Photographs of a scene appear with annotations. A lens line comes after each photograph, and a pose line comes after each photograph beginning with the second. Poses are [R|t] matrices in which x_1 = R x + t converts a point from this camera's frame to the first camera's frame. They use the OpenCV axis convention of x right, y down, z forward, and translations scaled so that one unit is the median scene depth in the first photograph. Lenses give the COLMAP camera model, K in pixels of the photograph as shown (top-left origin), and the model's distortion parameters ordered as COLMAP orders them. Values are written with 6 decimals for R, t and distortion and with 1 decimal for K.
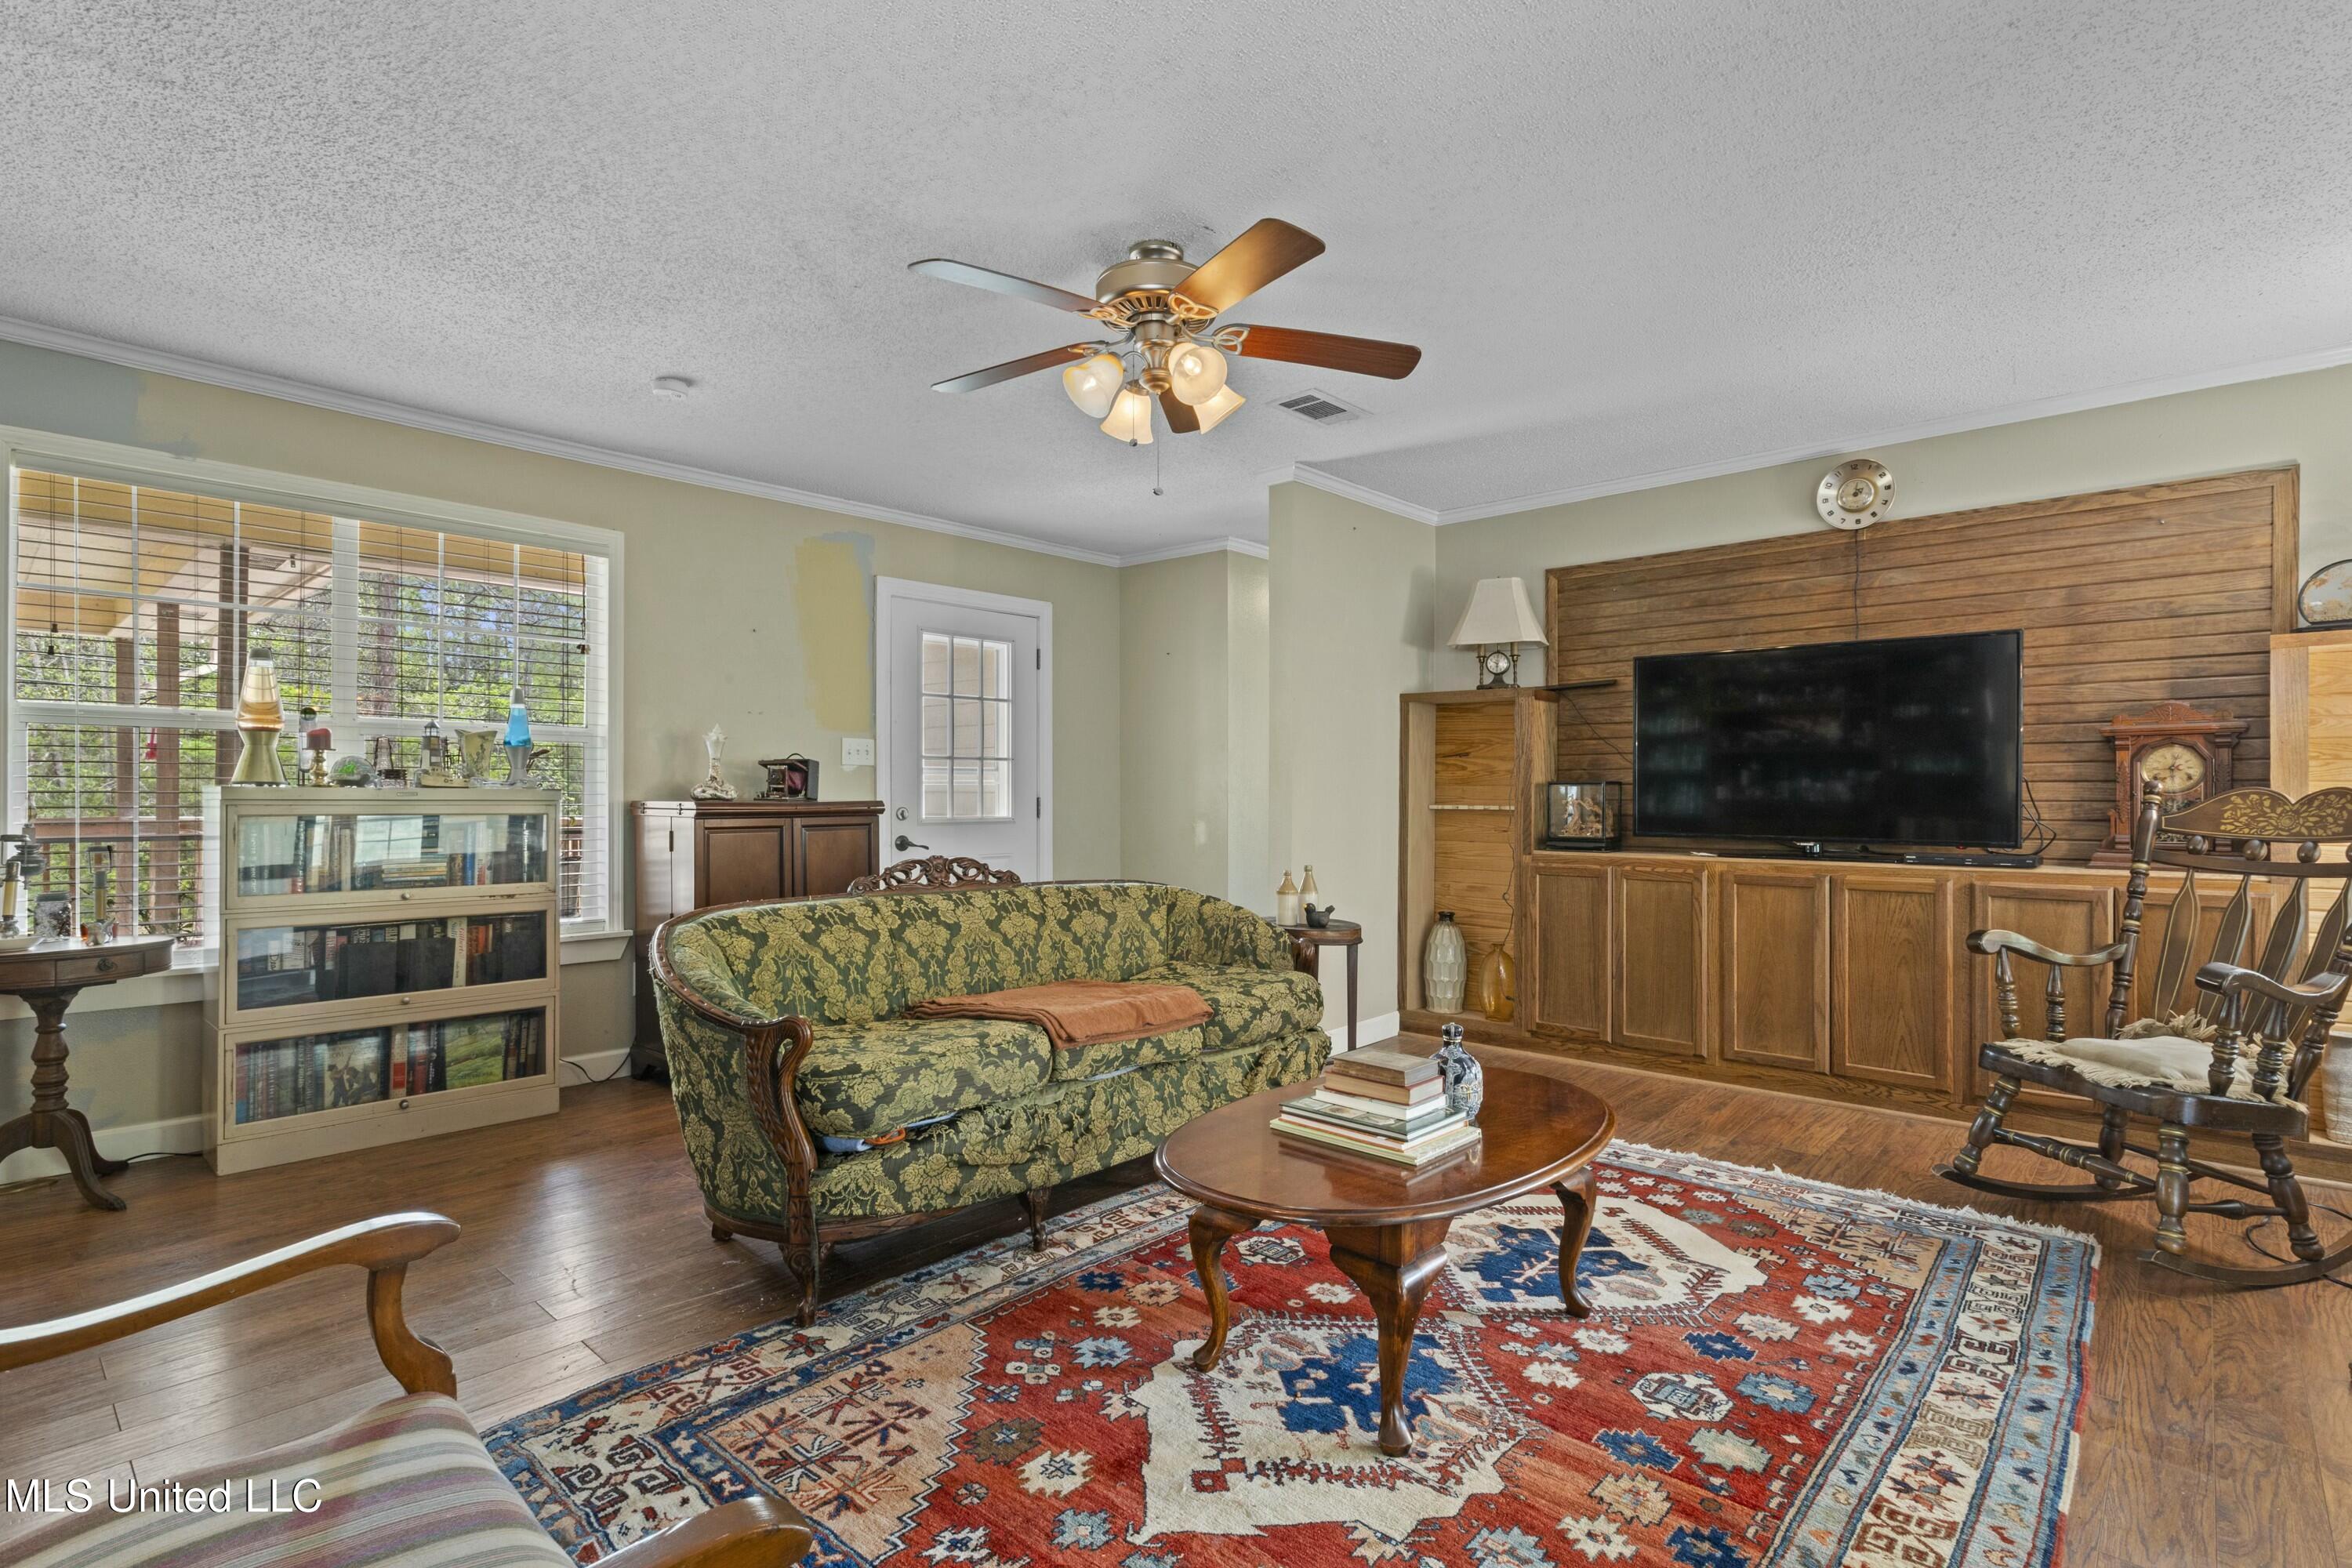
lens RADIAL K [[1146.2, 0, 1173.7], [0, 1146.2, 796.1], [0, 0, 1]] dist [-0.002652, 0.000143]
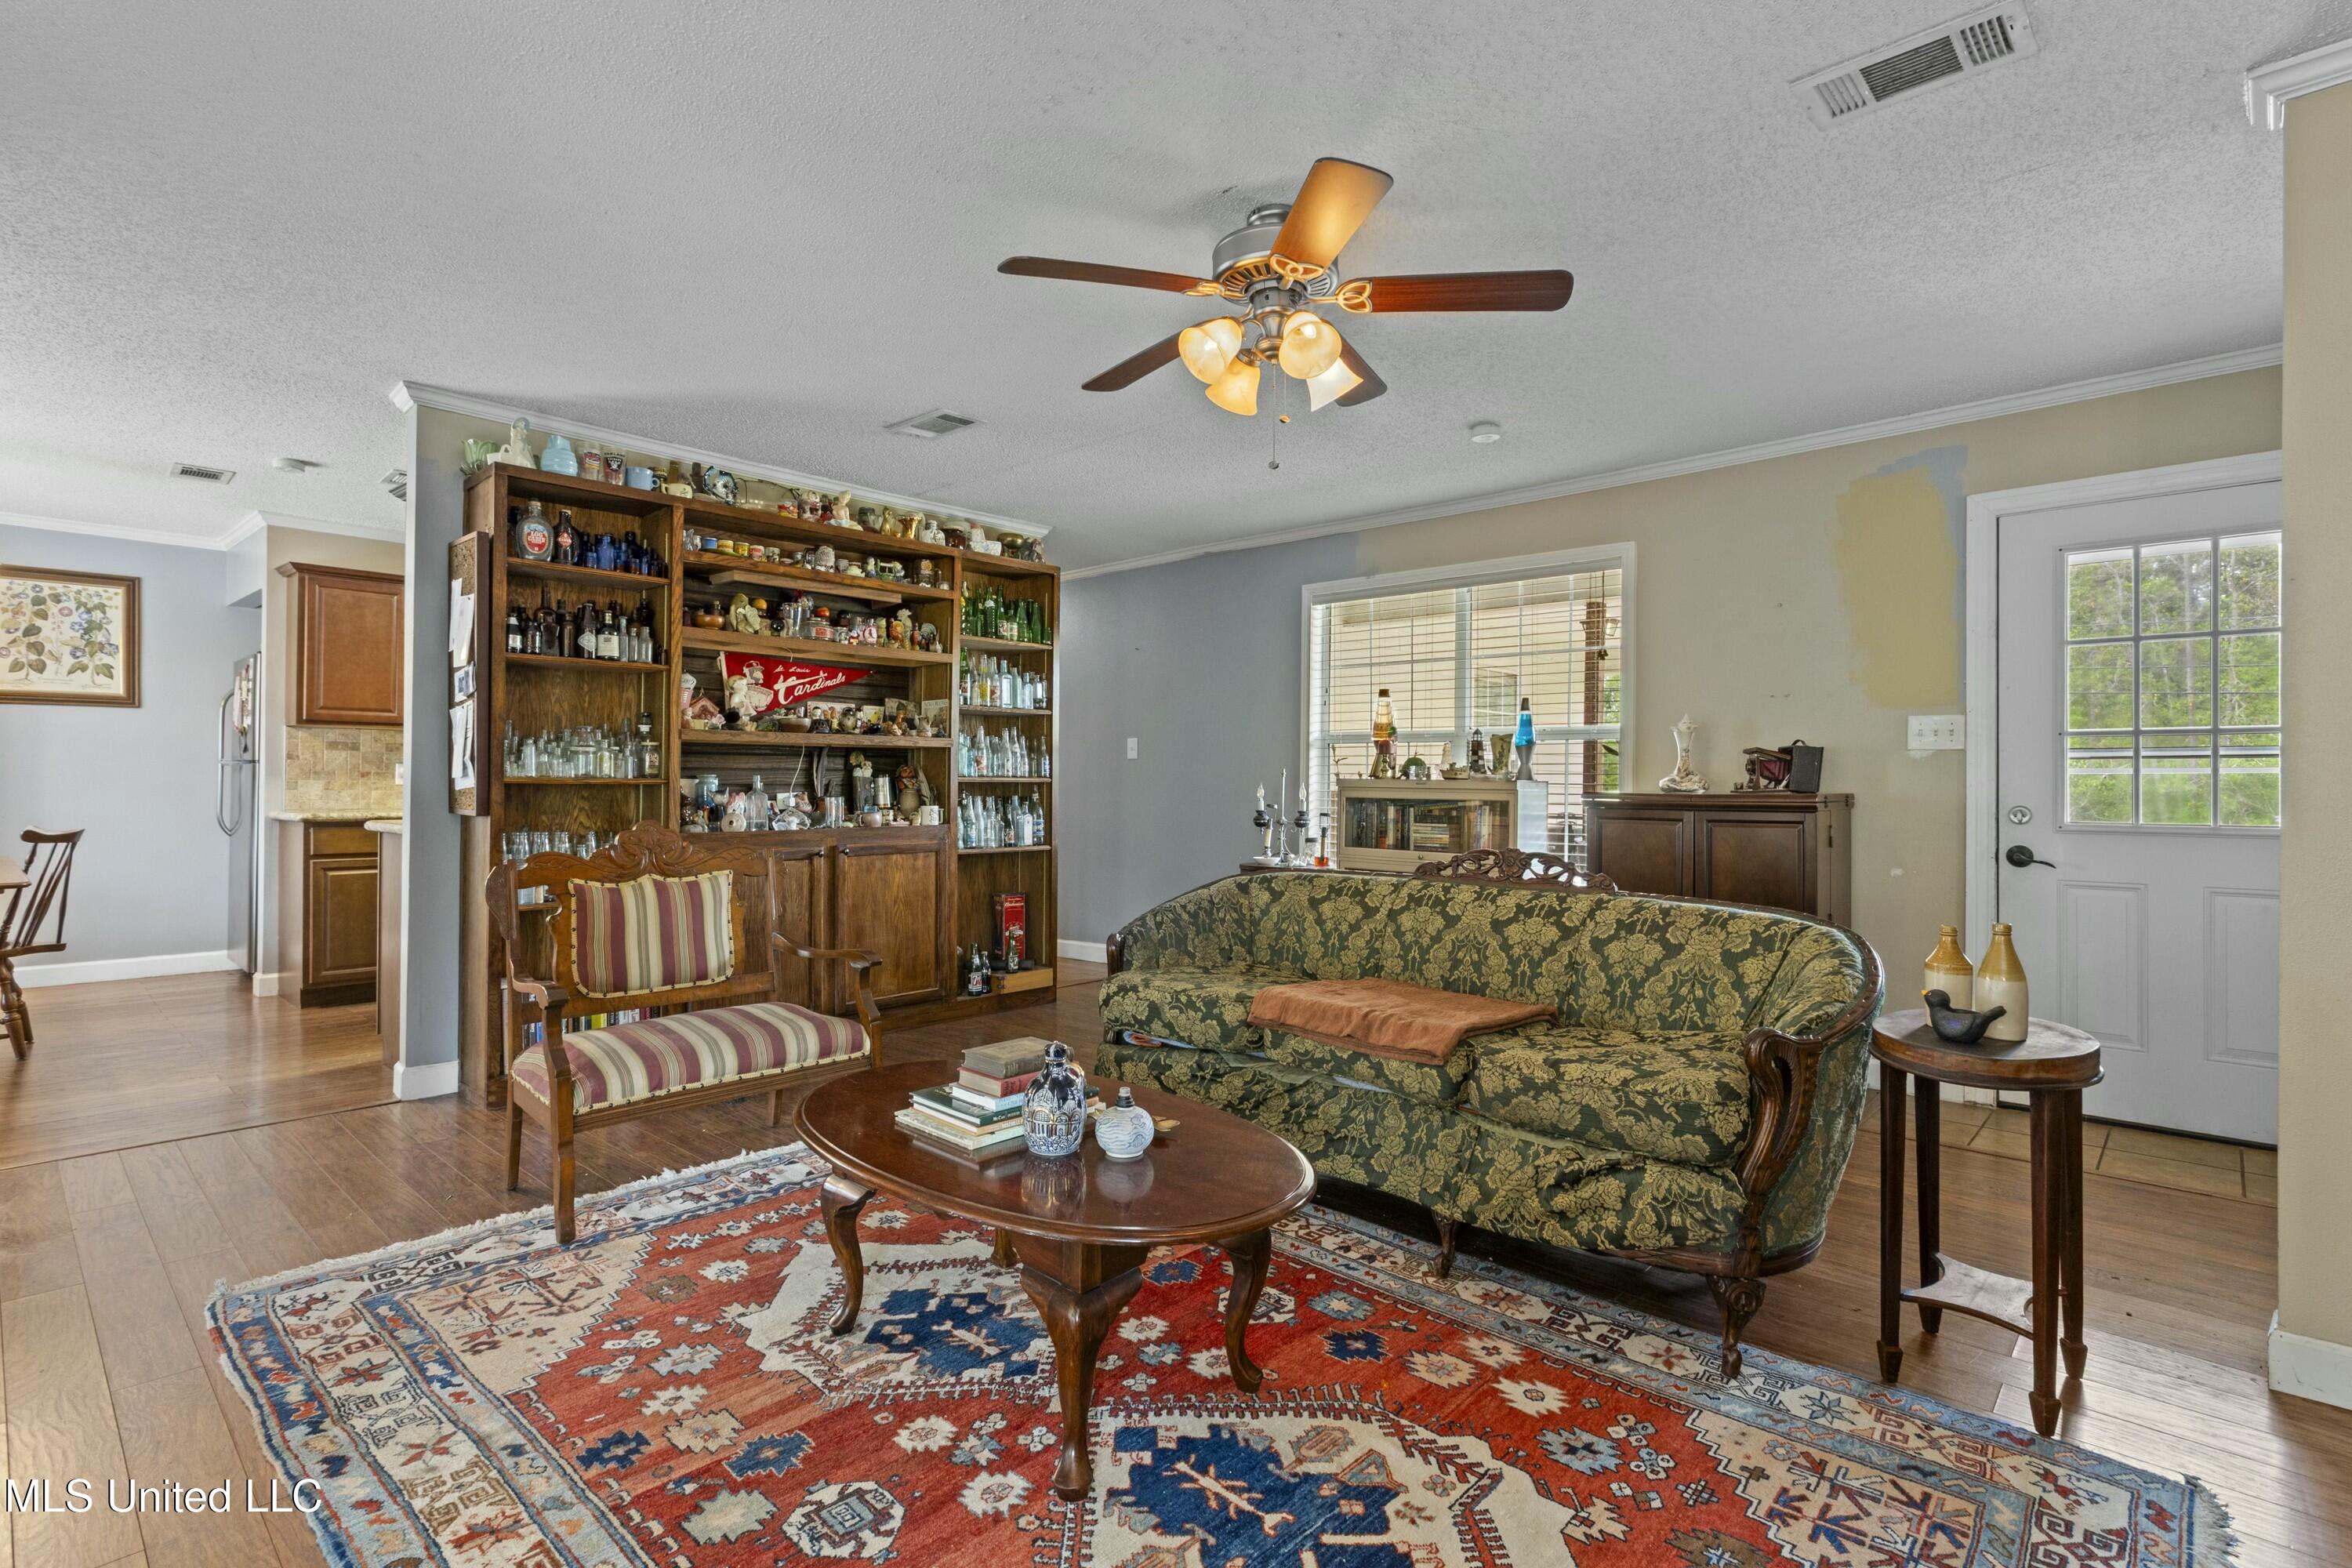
lens RADIAL K [[1146.2, 0, 1174.5], [0, 1146.2, 772.6], [0, 0, 1]] dist [-0.002652, 0.000143]
pose [[-0.030040, -0.009338, -0.999505, 1.189488], [-0.009326, 0.999915, -0.009062, 0.000642], [0.999505, 0.009049, -0.030124, 1.189662]]
